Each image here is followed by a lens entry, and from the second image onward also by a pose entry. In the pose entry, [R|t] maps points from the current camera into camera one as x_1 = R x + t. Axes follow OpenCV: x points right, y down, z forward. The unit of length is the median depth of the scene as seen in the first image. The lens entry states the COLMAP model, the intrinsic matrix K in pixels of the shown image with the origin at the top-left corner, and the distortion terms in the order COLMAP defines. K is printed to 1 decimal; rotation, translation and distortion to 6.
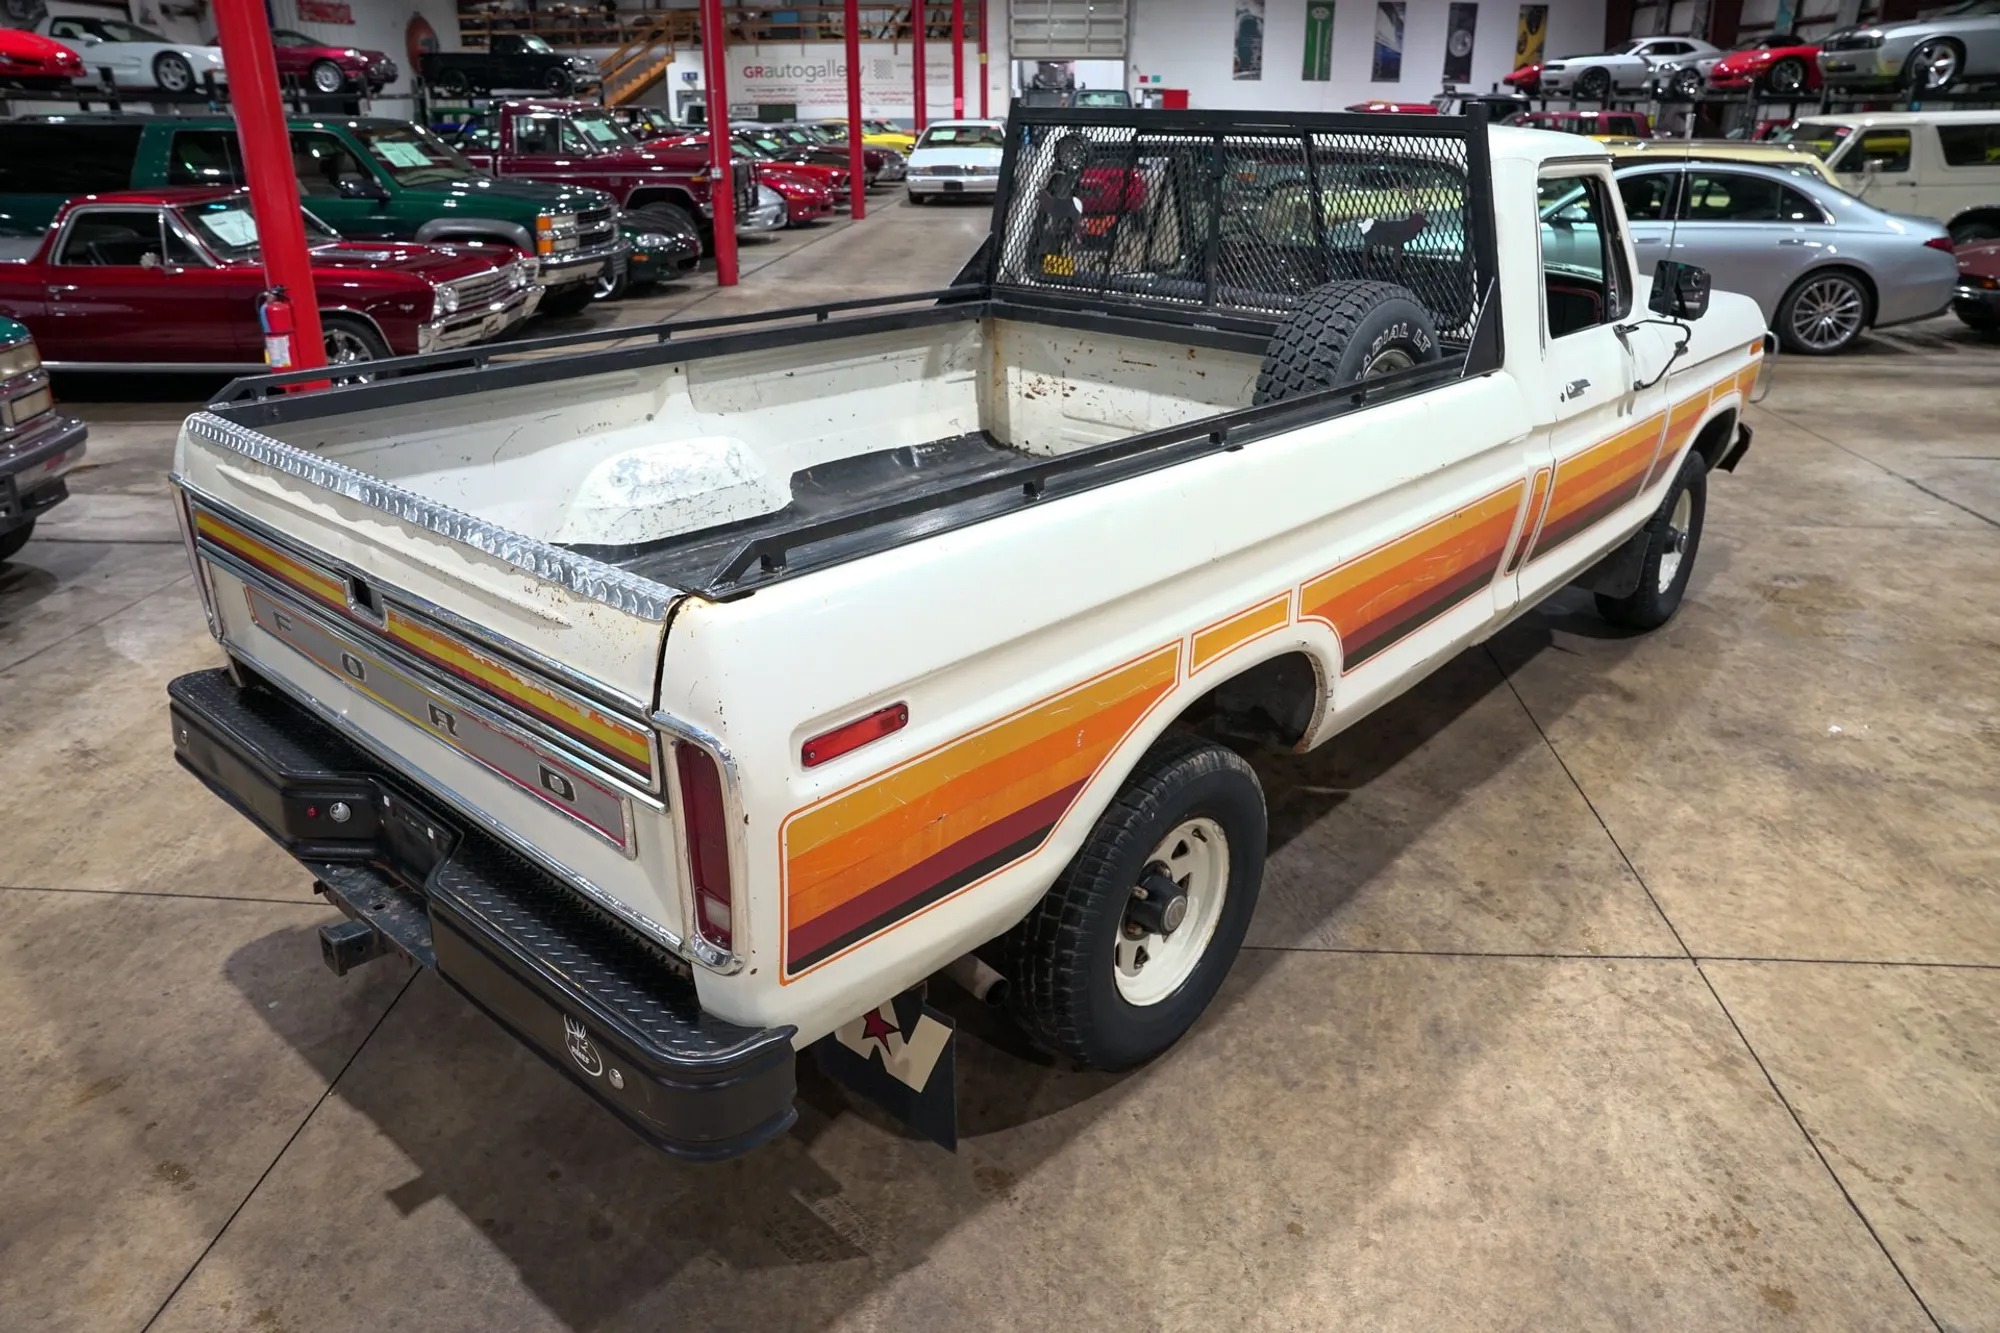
lens RADIAL K [[1370.5, 0, 1005.7], [0, 1370.5, 659.1], [0, 0, 1]] dist [-0.140088, 0.109712]
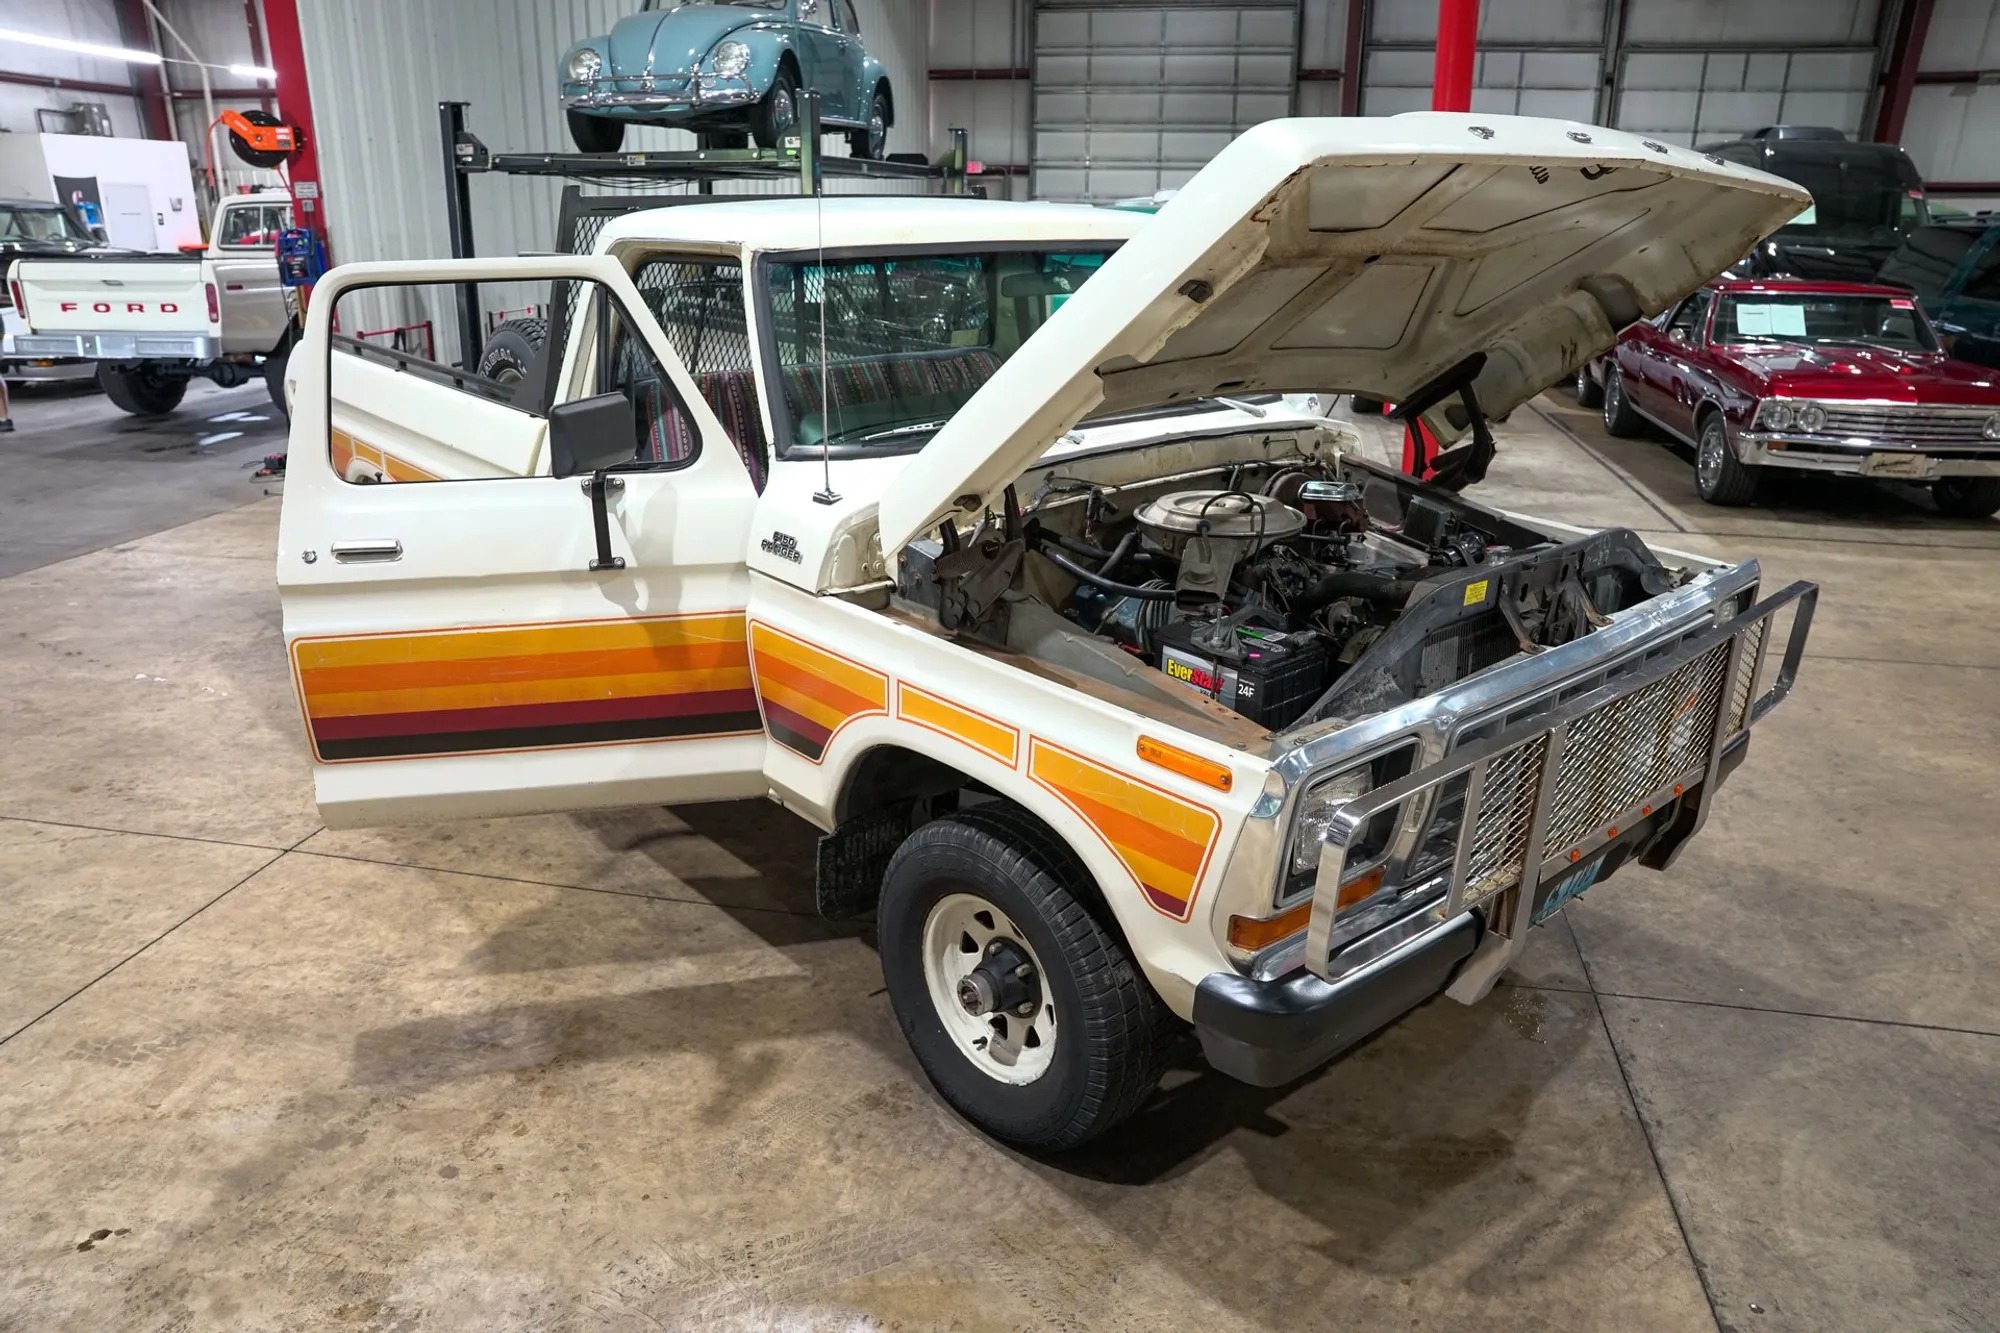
lens RADIAL K [[1370.5, 0, 1009.3], [0, 1370.5, 662.6], [0, 0, 1]] dist [-0.140088, 0.109712]
pose [[-0.121150, 0.323763, -0.938350, 1.365423], [-0.389652, 0.853924, 0.344941, -0.549832], [0.912959, 0.407419, 0.022702, 1.335051]]
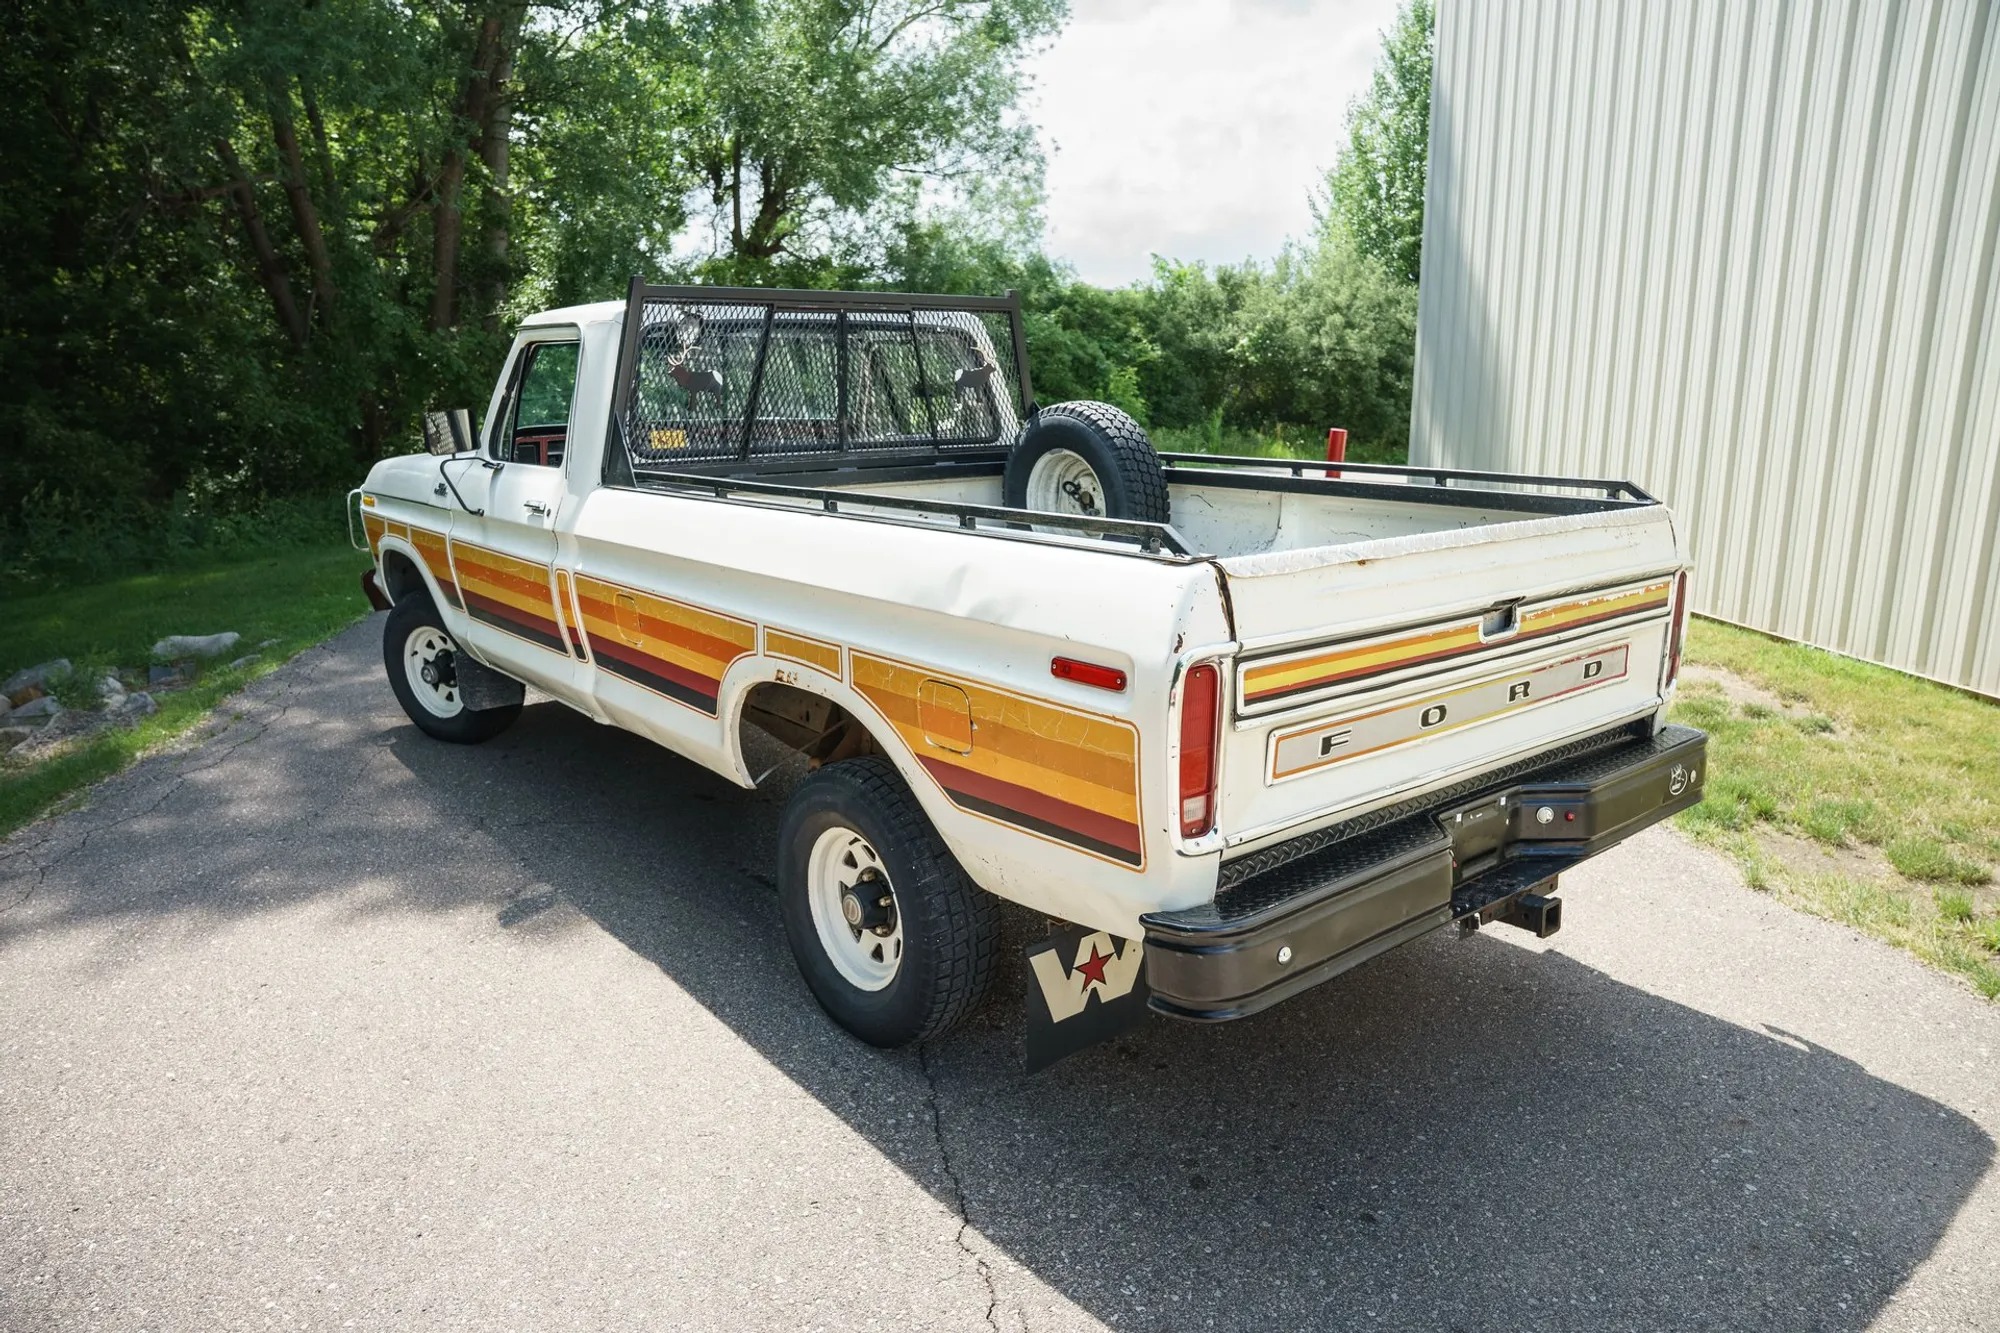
lens RADIAL K [[1370.5, 0, 999.0], [0, 1370.5, 654.5], [0, 0, 1]] dist [-0.140088, 0.109712]
pose [[0.163868, -0.210002, 0.963871, -1.113894], [0.373377, 0.917591, 0.136440, -0.228107], [-0.913092, 0.337529, 0.228774, 0.716767]]
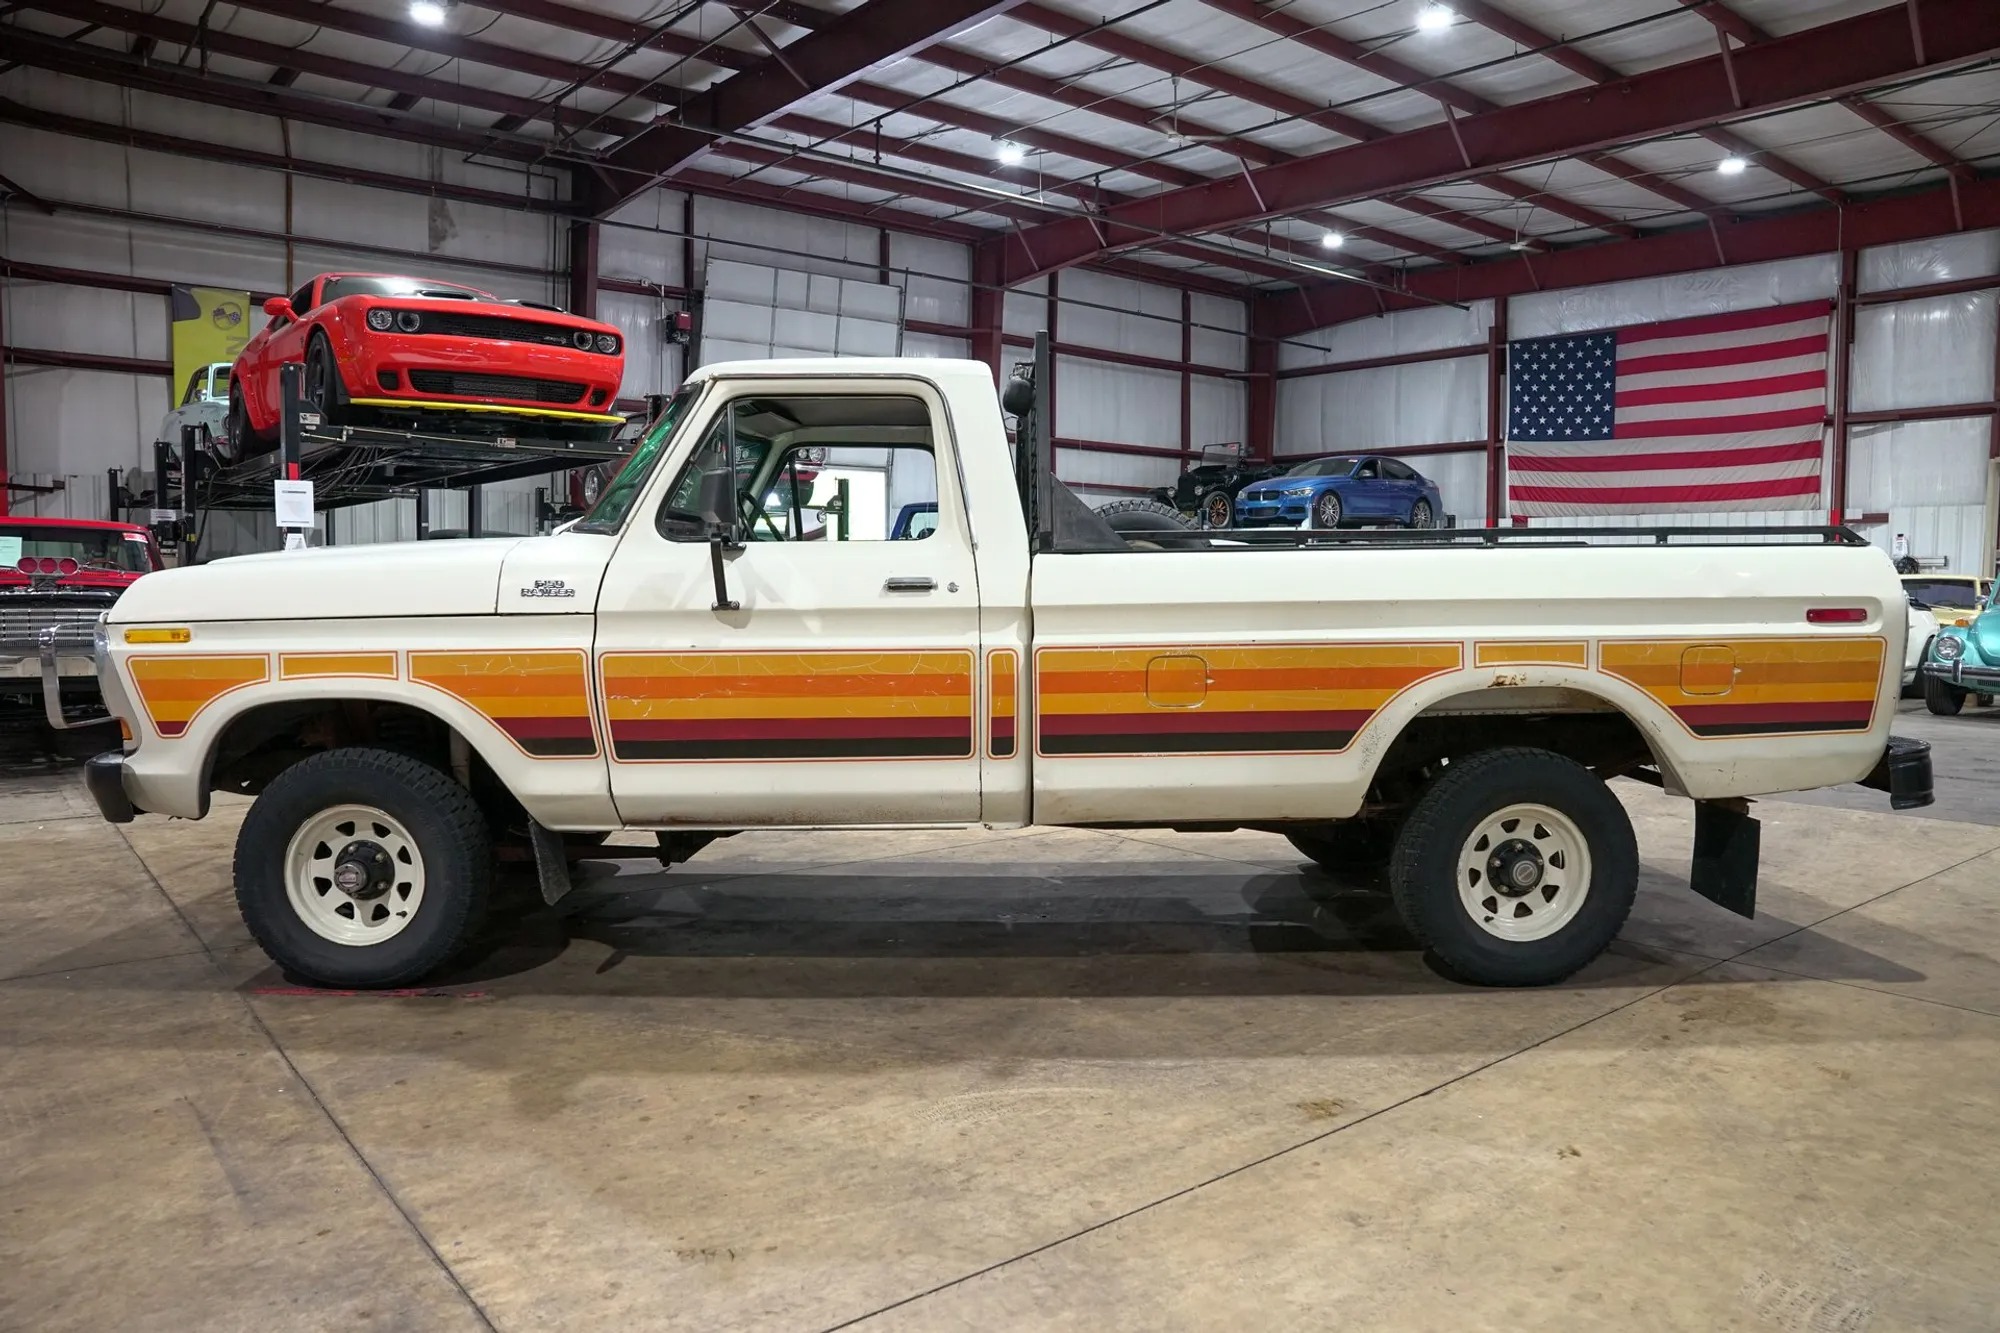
lens RADIAL K [[1370.5, 0, 1002.4], [0, 1370.5, 665.0], [0, 0, 1]] dist [-0.140088, 0.109712]
pose [[-0.685937, -0.048819, 0.726021, -0.769480], [0.273773, 0.907122, 0.319653, -0.596714], [-0.674195, 0.418027, -0.608863, 1.946951]]
